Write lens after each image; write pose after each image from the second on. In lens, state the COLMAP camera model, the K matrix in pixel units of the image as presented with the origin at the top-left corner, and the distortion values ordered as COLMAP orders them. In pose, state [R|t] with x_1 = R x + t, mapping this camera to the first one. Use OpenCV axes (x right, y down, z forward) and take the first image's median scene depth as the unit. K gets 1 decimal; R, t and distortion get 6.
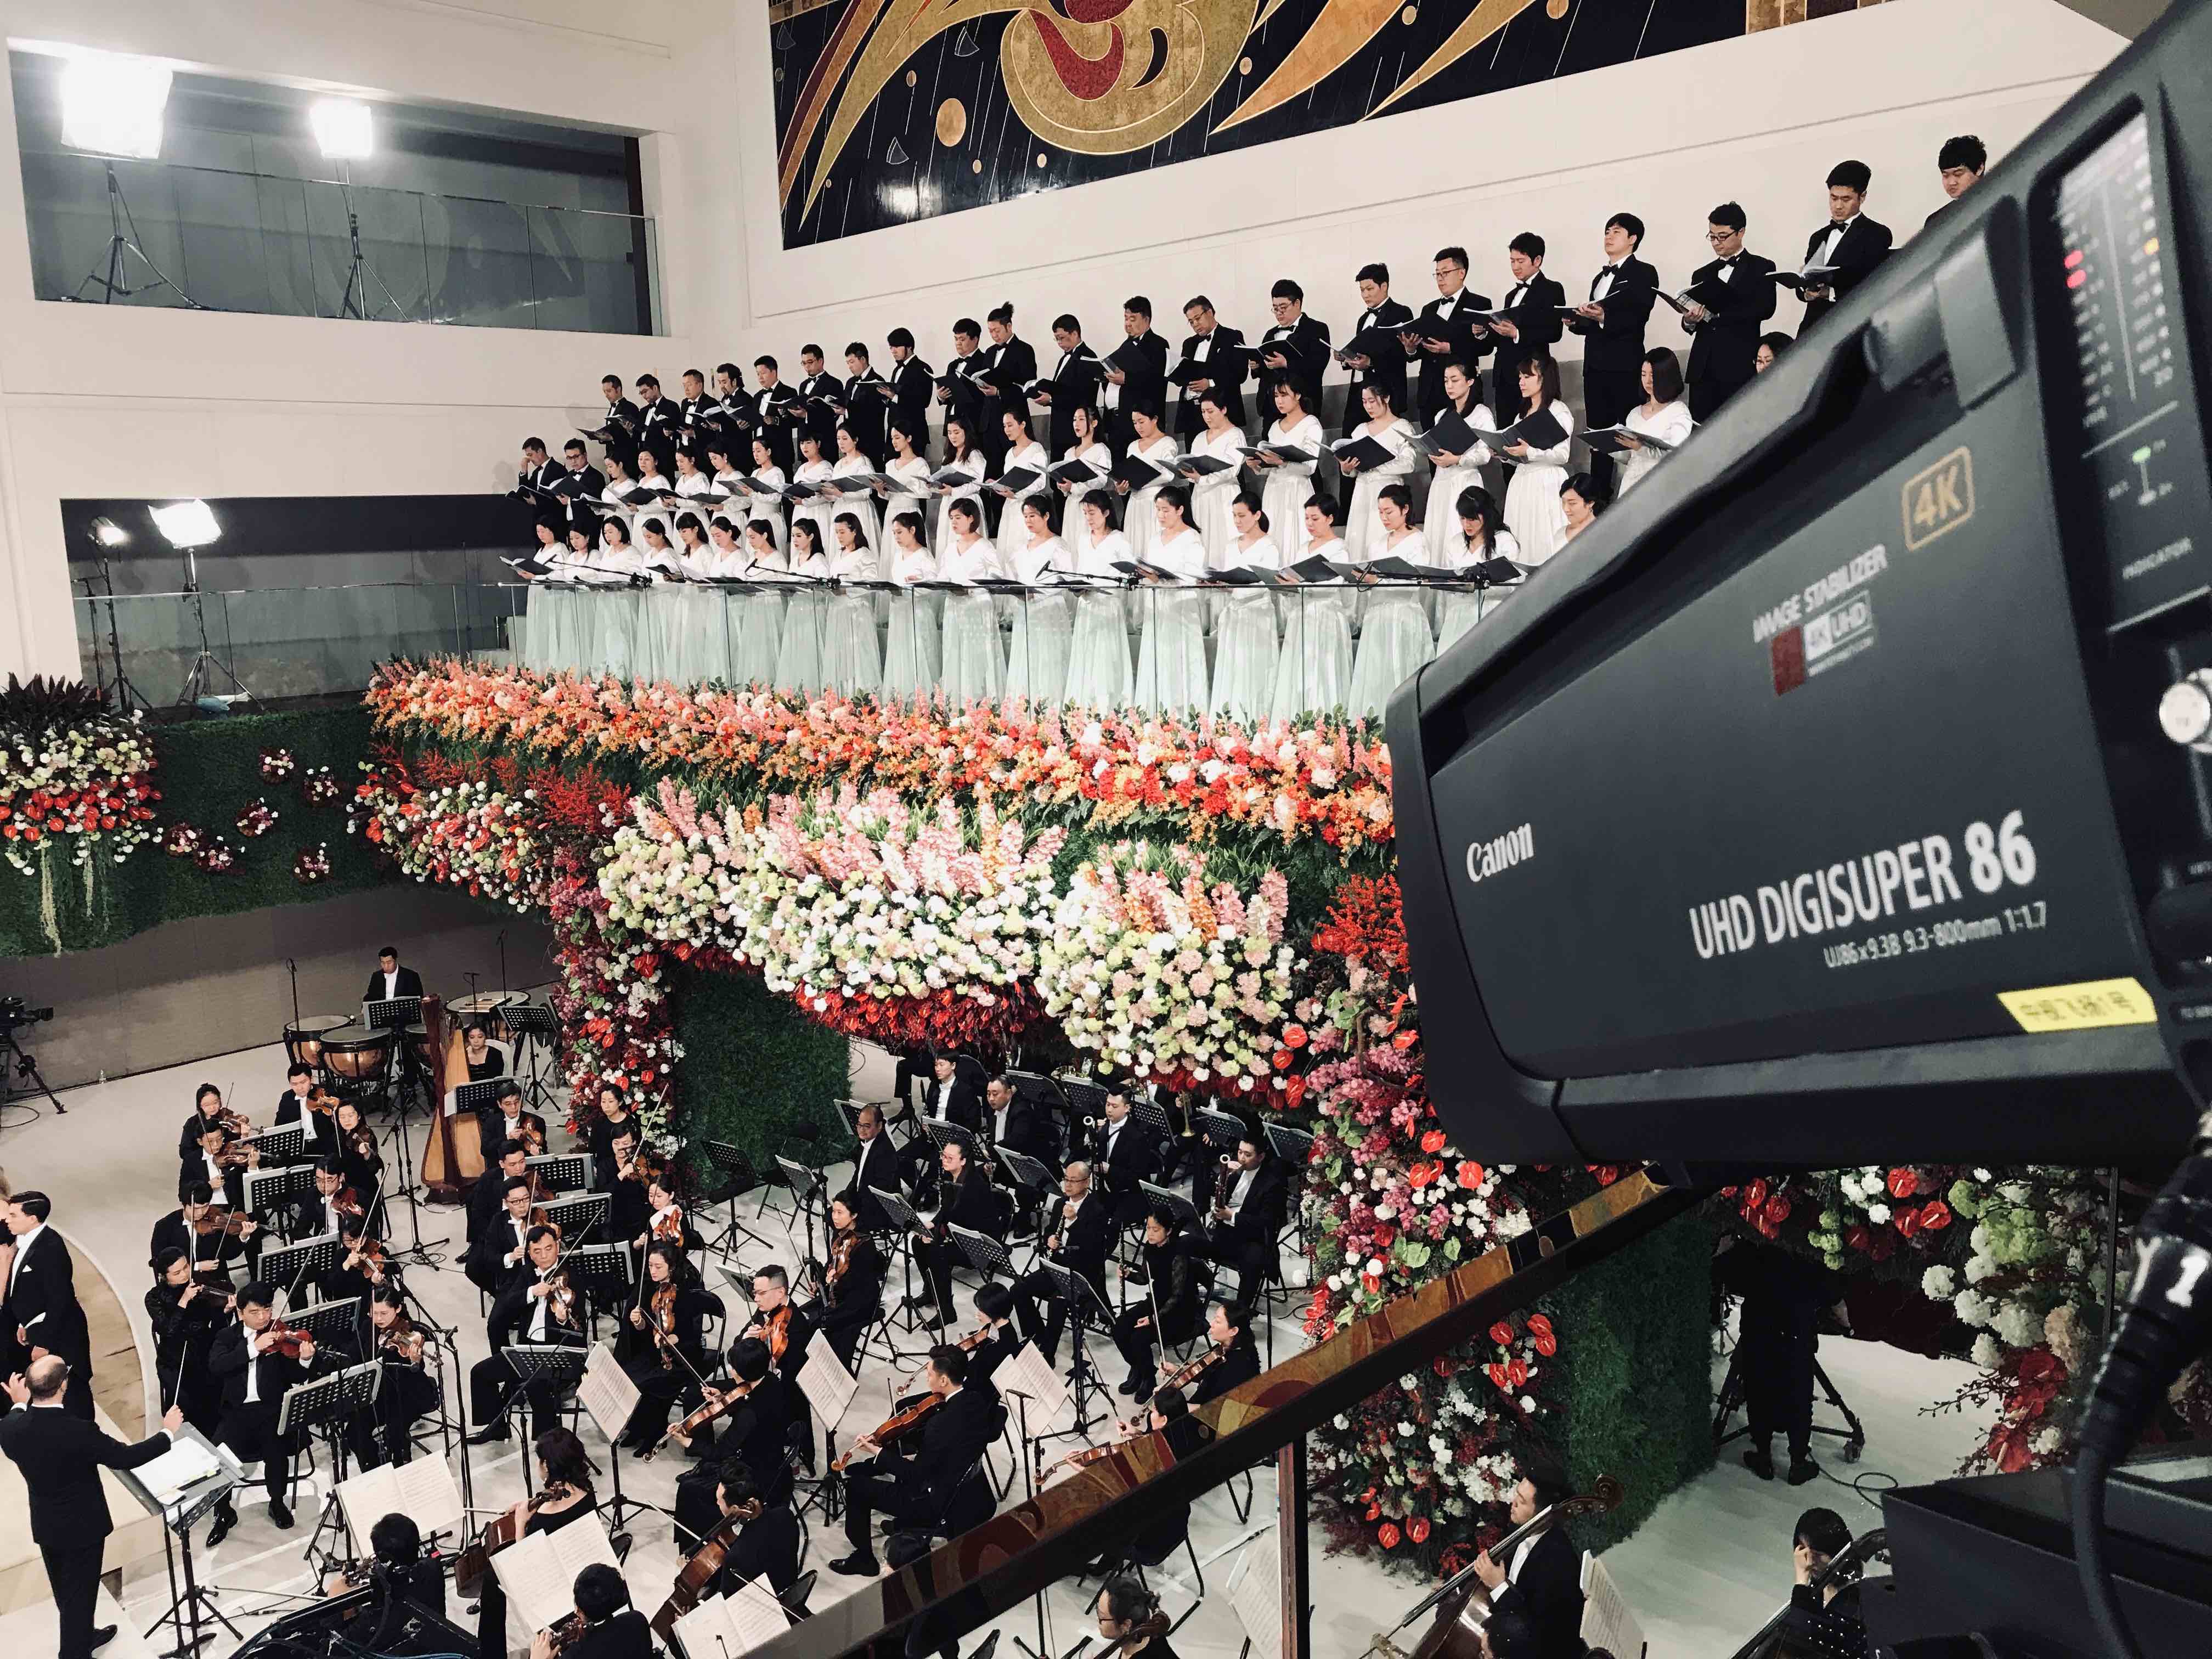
lens RADIAL K [[1804.4, 0, 1103.5], [0, 1804.4, 833.8], [0, 0, 1]] dist [0.006435, 0.006443]
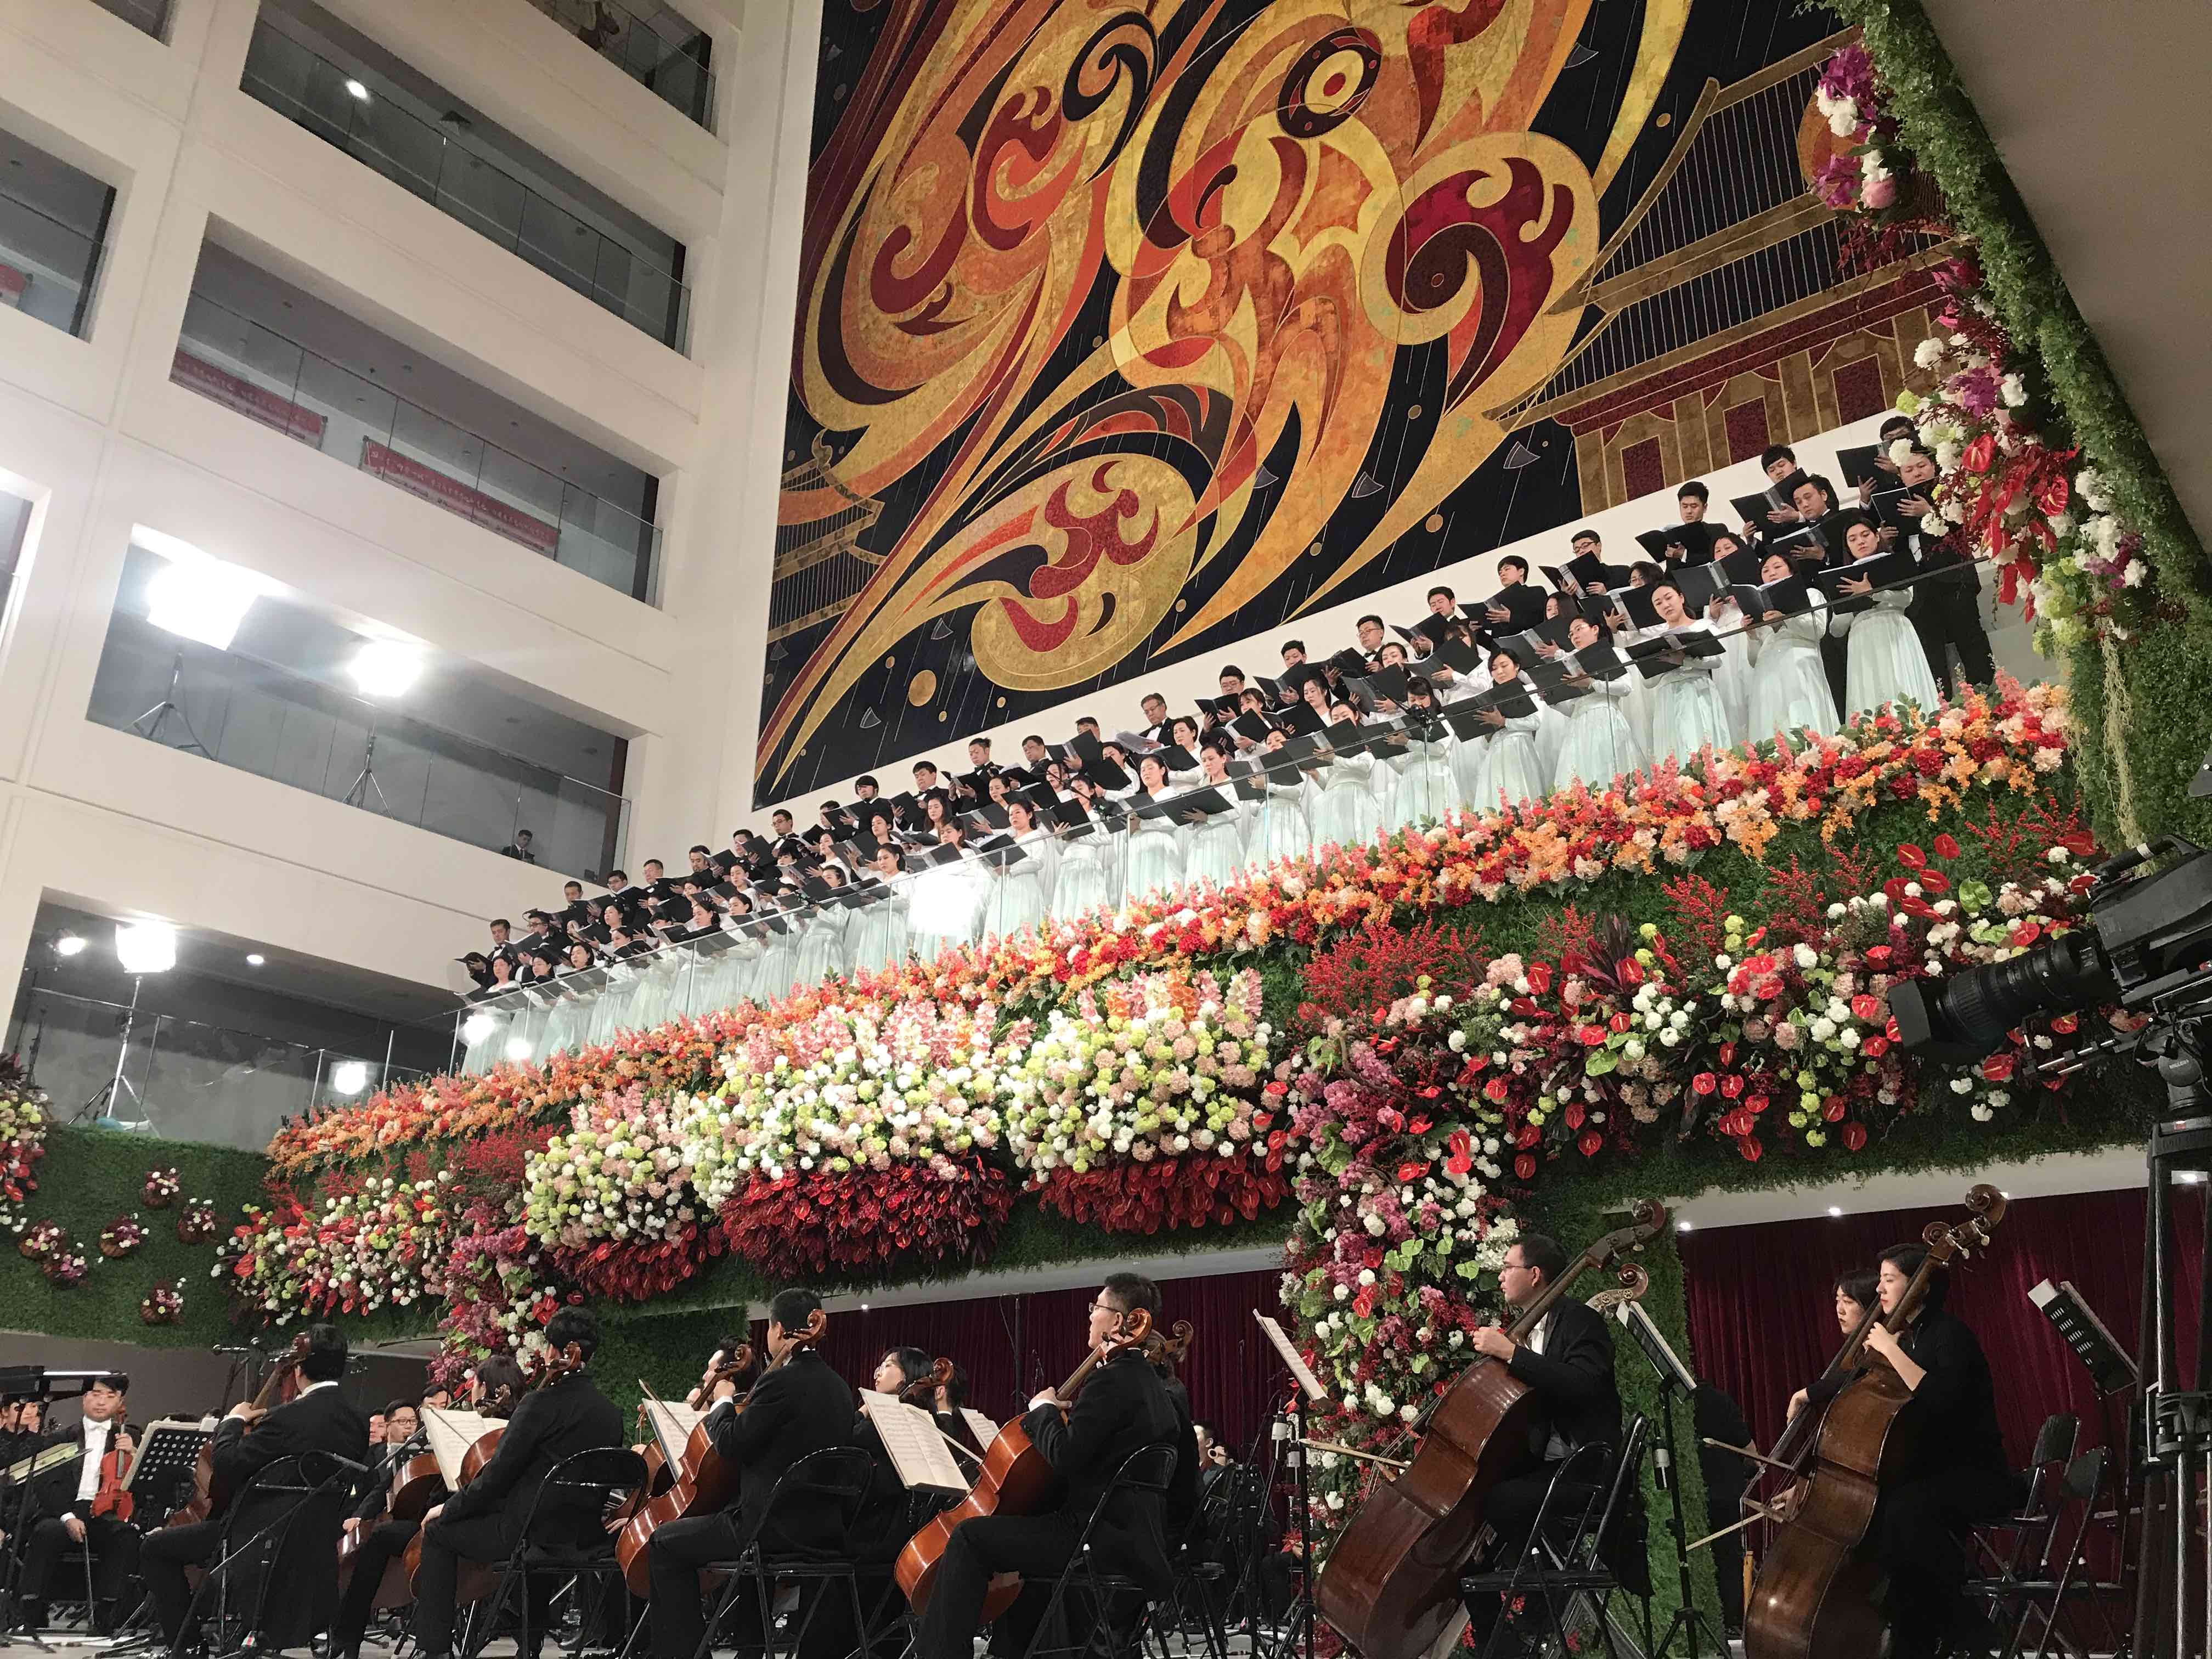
lens RADIAL K [[1804.4, 0, 1104.5], [0, 1804.4, 835.3], [0, 0, 1]] dist [0.006435, 0.006443]
pose [[0.994366, 0.076631, 0.073233, -0.051655], [-0.027045, 0.851452, -0.523735, 0.353410], [-0.102488, 0.518804, 0.848728, 0.040614]]
